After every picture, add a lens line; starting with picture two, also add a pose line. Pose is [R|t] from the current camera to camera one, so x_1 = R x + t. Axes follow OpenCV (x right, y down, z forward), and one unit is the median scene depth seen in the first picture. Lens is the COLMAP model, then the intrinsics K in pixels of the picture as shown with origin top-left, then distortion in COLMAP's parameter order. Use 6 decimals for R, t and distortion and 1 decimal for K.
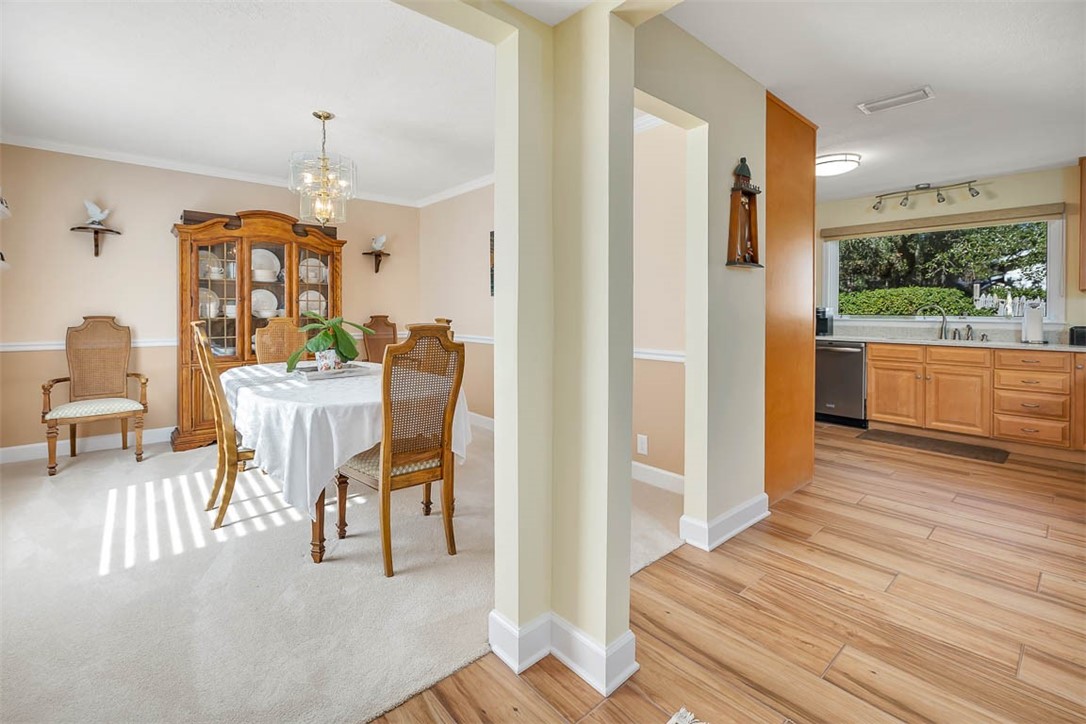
lens RADIAL K [[471.2, 0, 555.5], [0, 471.2, 316.0], [0, 0, 1]] dist [0.000080, -0.000022]
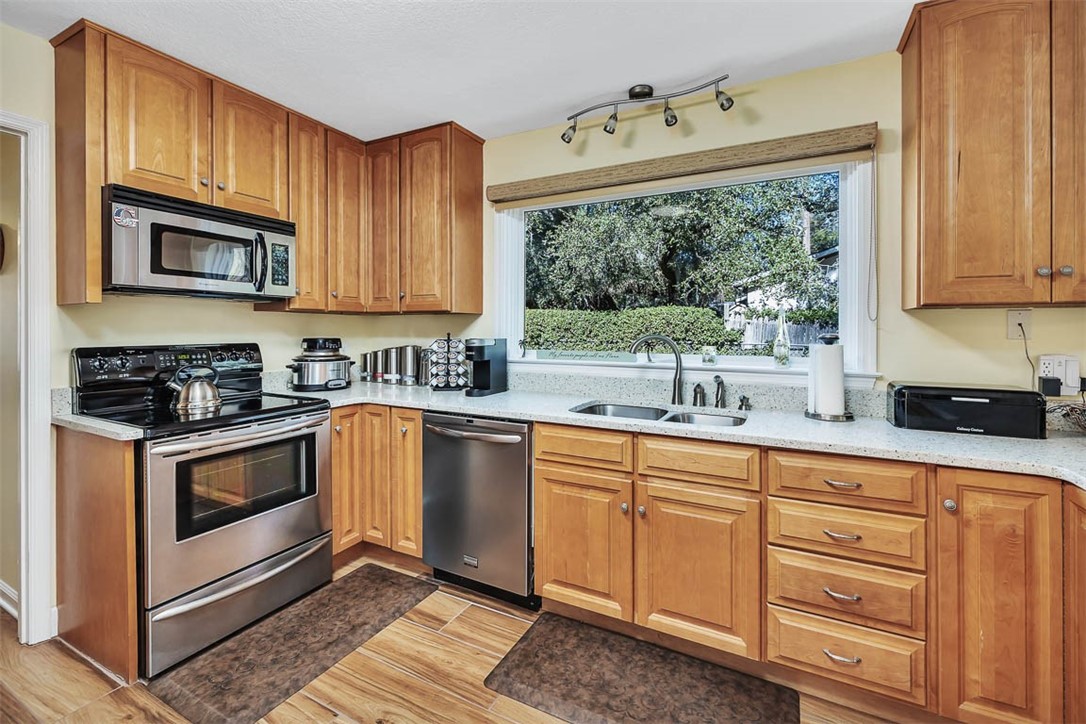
lens RADIAL K [[472.2, 0, 544.3], [0, 472.2, 330.9], [0, 0, 1]] dist [0.000123, -0.000036]
pose [[0.934923, -0.004465, 0.354822, 0.450436], [0.006534, 0.999968, -0.004633, -0.022754], [-0.354790, 0.006650, 0.934923, 0.510240]]
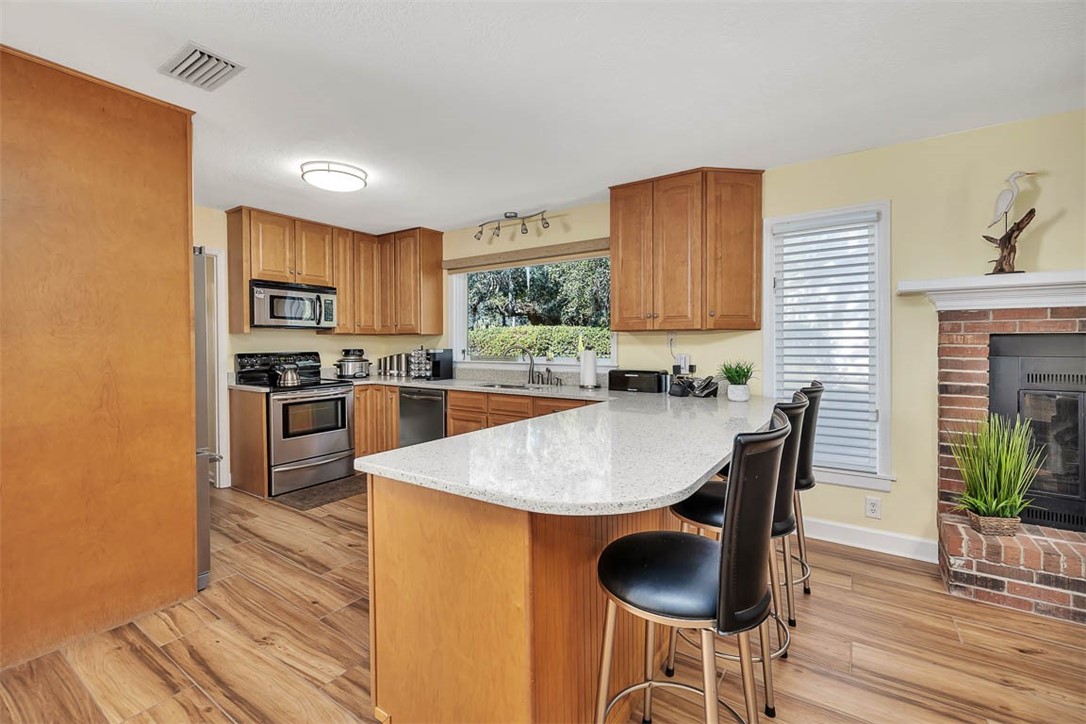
lens RADIAL K [[467.8, 0, 544.8], [0, 467.8, 347.6], [0, 0, 1]] dist [-0.001026, -0.000383]
pose [[0.968775, -0.011799, 0.247659, 0.544453], [0.012010, 0.999928, 0.000660, -0.017777], [-0.247649, 0.002335, 0.968847, 0.099150]]
